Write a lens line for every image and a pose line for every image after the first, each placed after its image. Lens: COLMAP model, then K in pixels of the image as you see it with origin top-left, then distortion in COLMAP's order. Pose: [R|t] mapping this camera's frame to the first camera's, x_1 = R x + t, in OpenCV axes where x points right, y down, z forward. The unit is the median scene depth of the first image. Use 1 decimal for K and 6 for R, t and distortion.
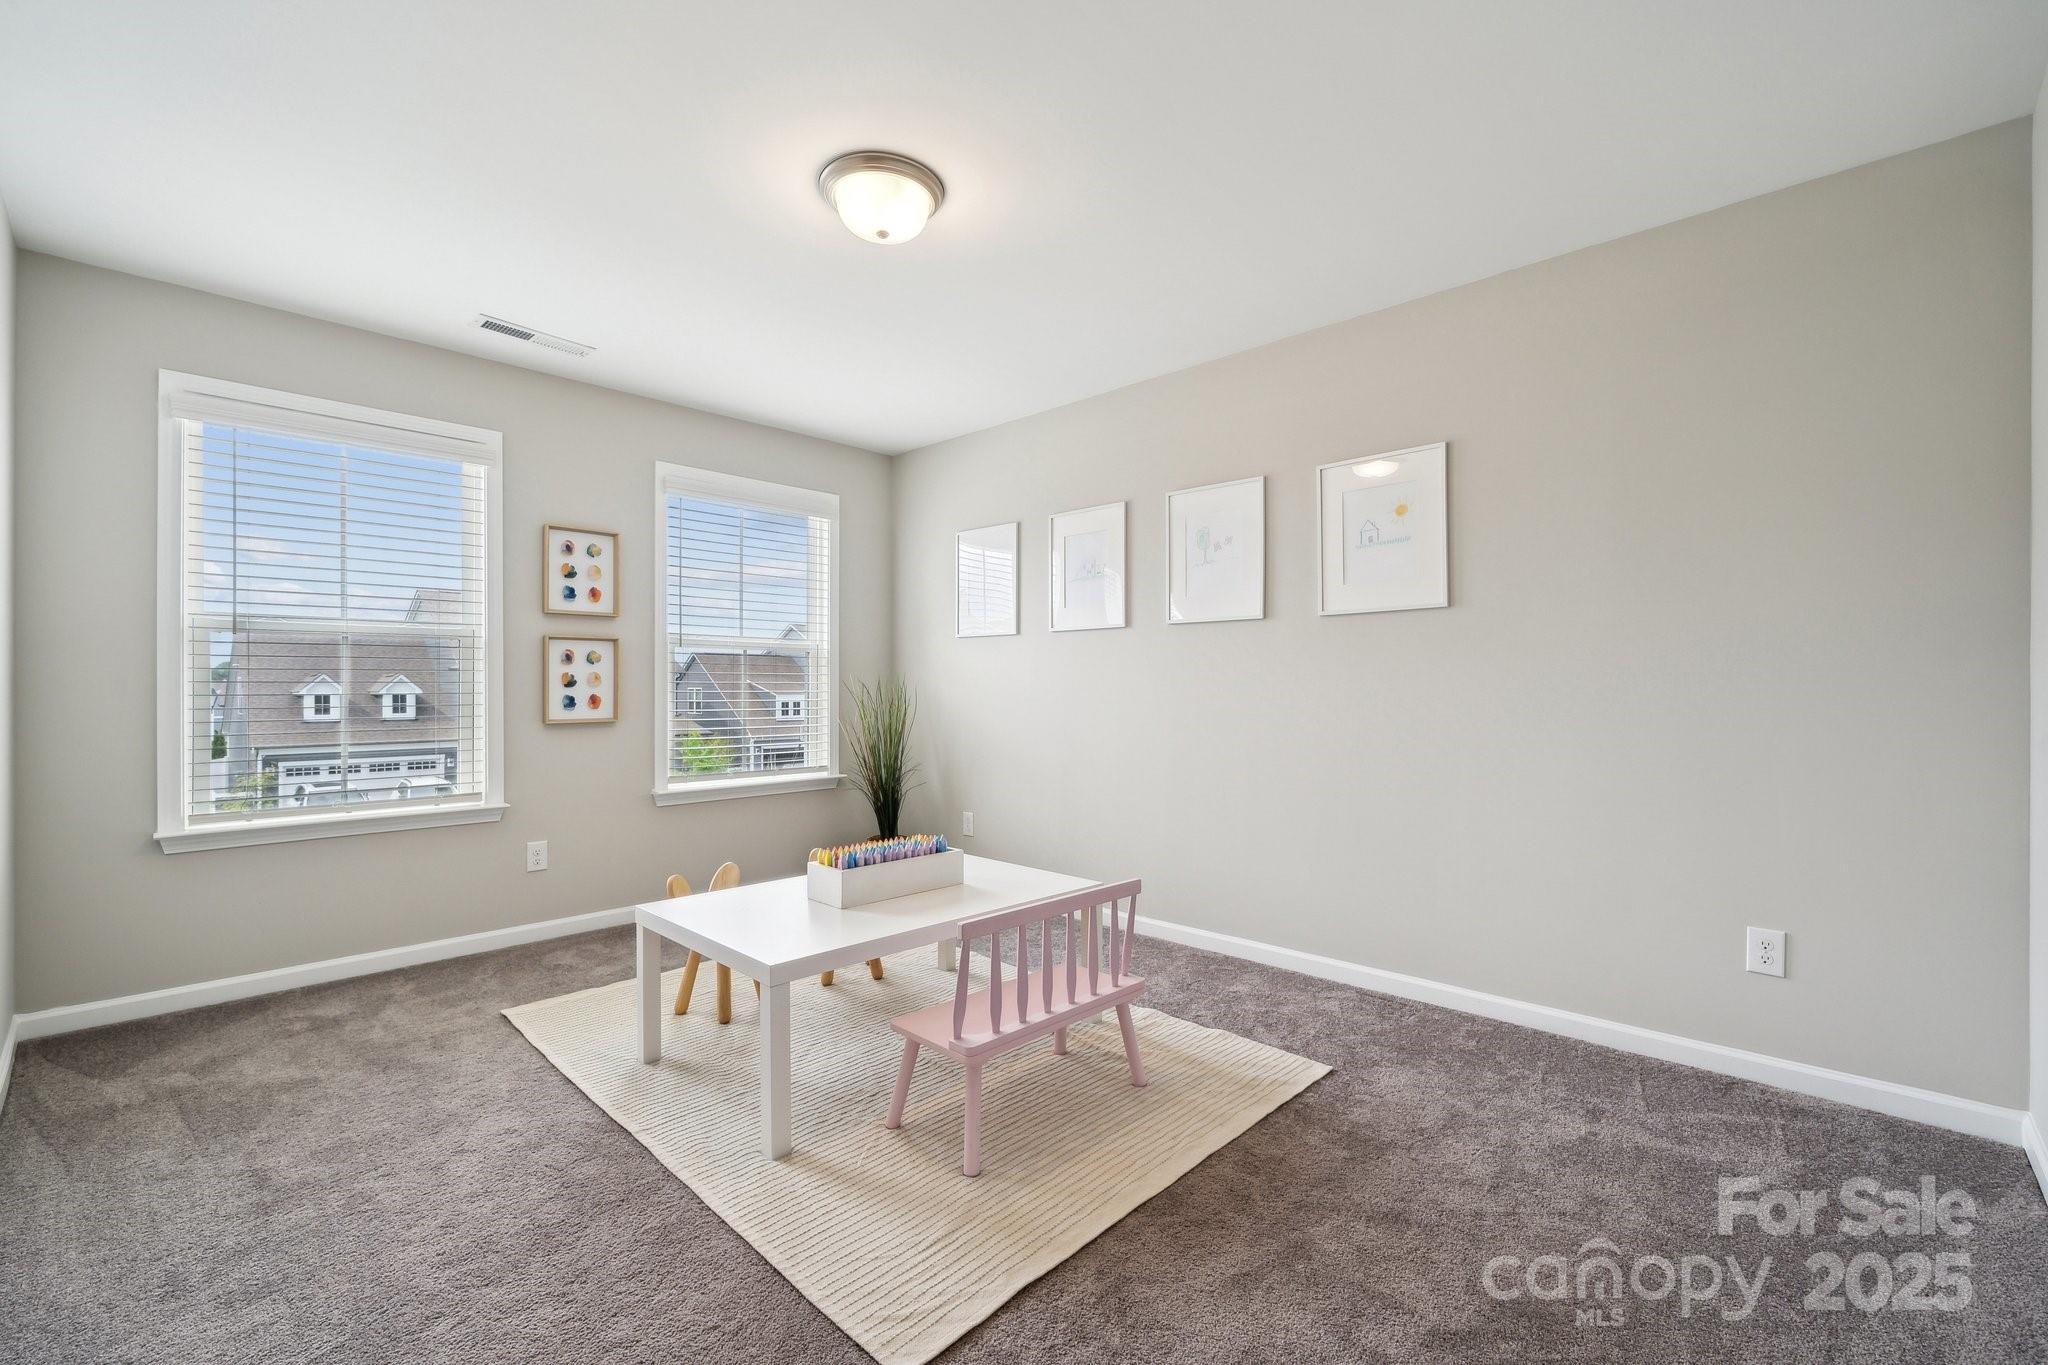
lens RADIAL K [[849.3, 0, 1038.2], [0, 849.3, 690.7], [0, 0, 1]] dist [0.003948, -0.001451]
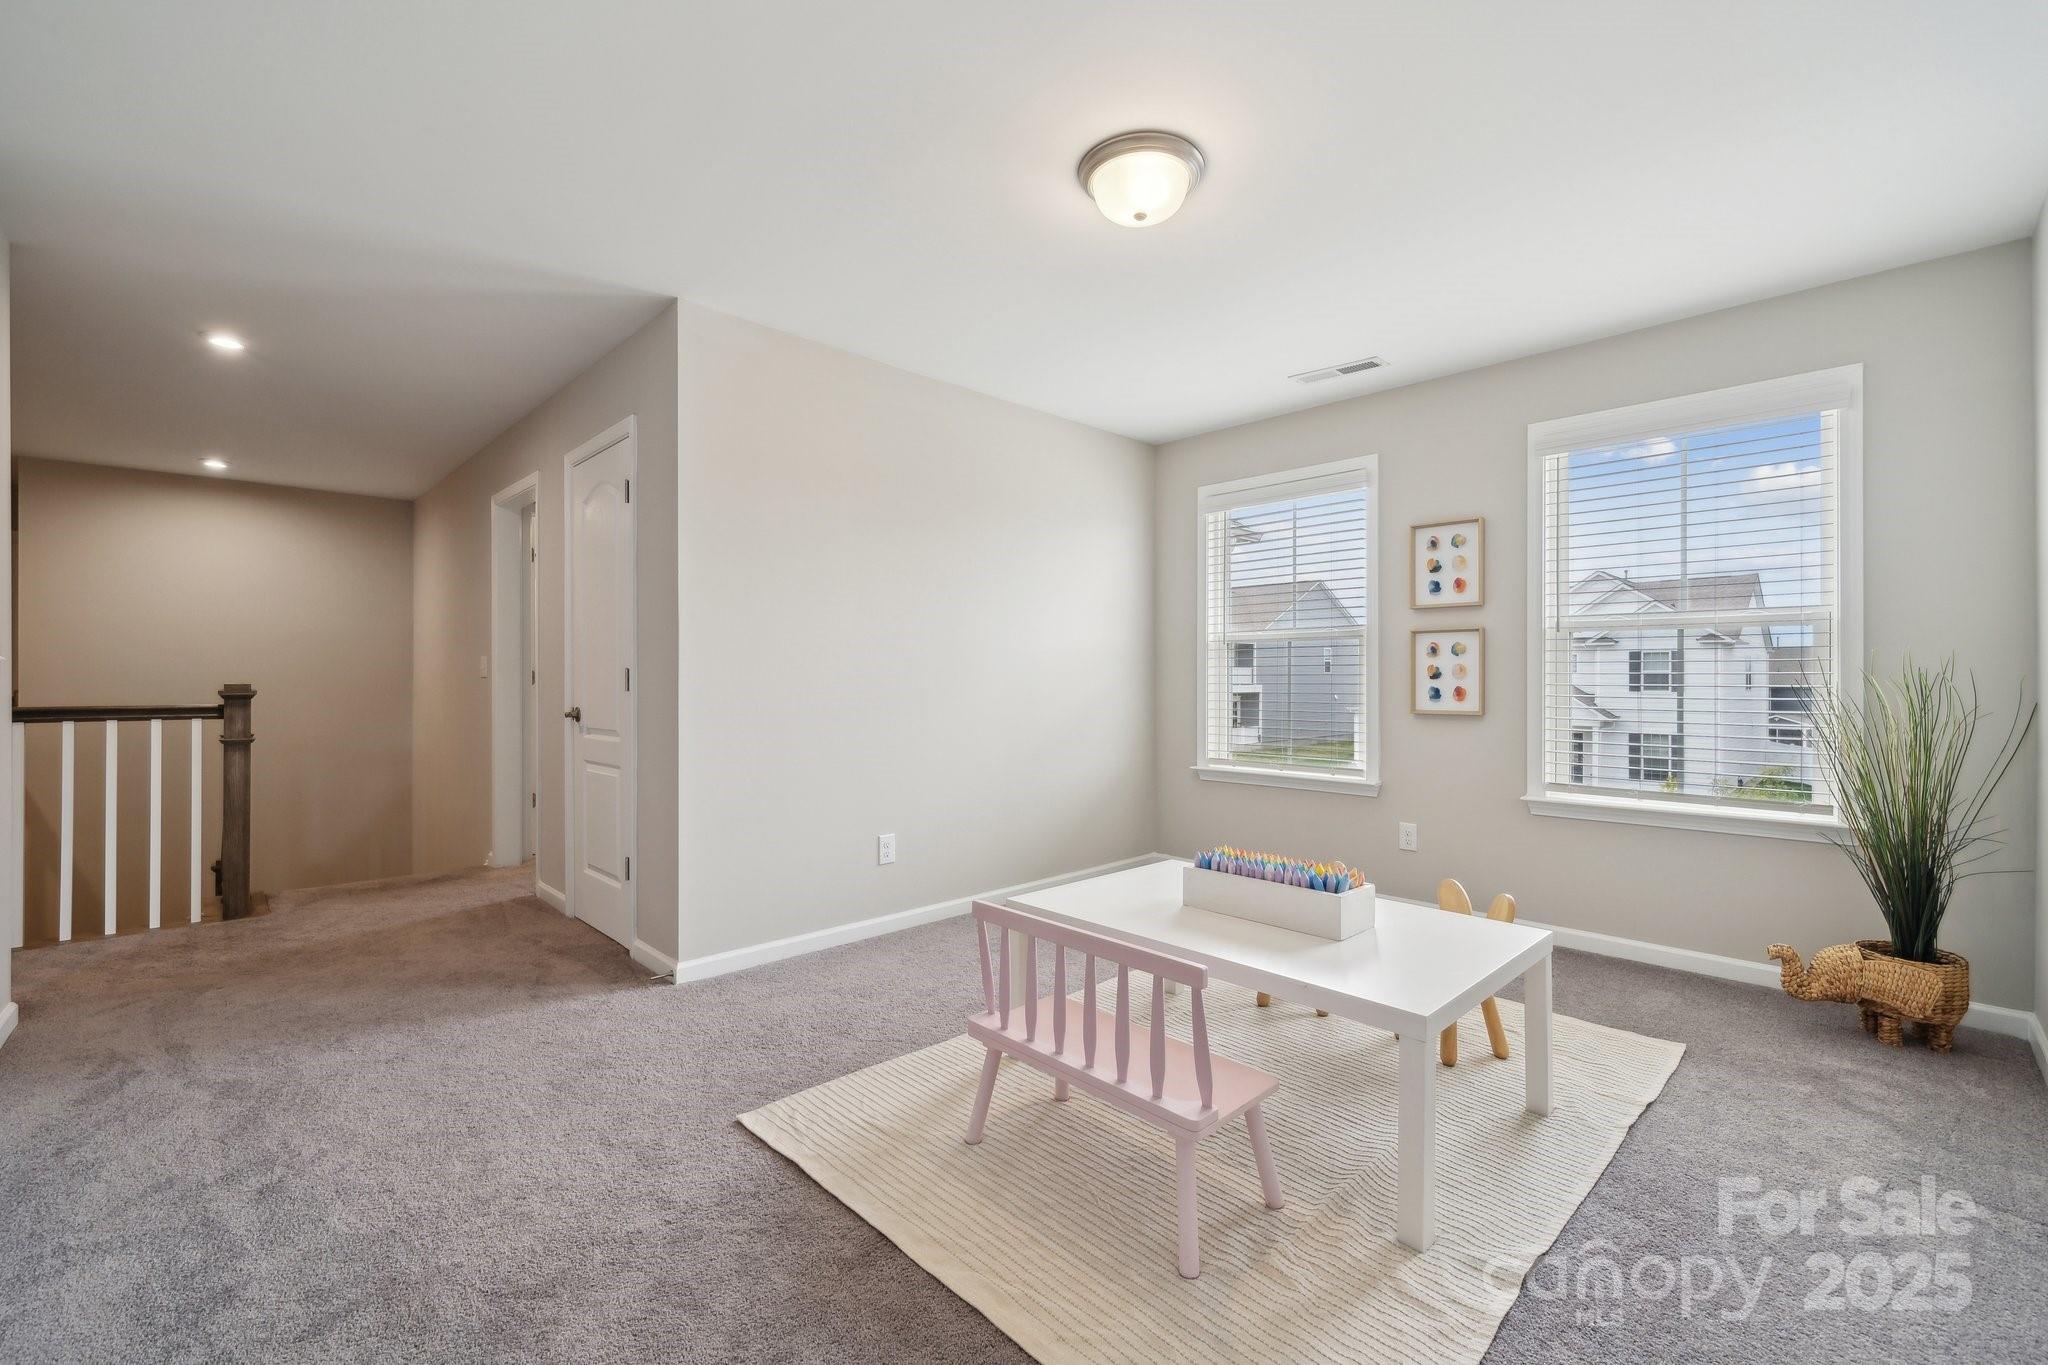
lens RADIAL K [[849.3, 0, 1036.7], [0, 849.3, 671.7], [0, 0, 1]] dist [0.003948, -0.001451]
pose [[-0.009728, -0.007776, -0.999922, 0.476437], [-0.007959, 0.999939, -0.007699, -0.001191], [0.999921, 0.007883, -0.009789, 0.531155]]
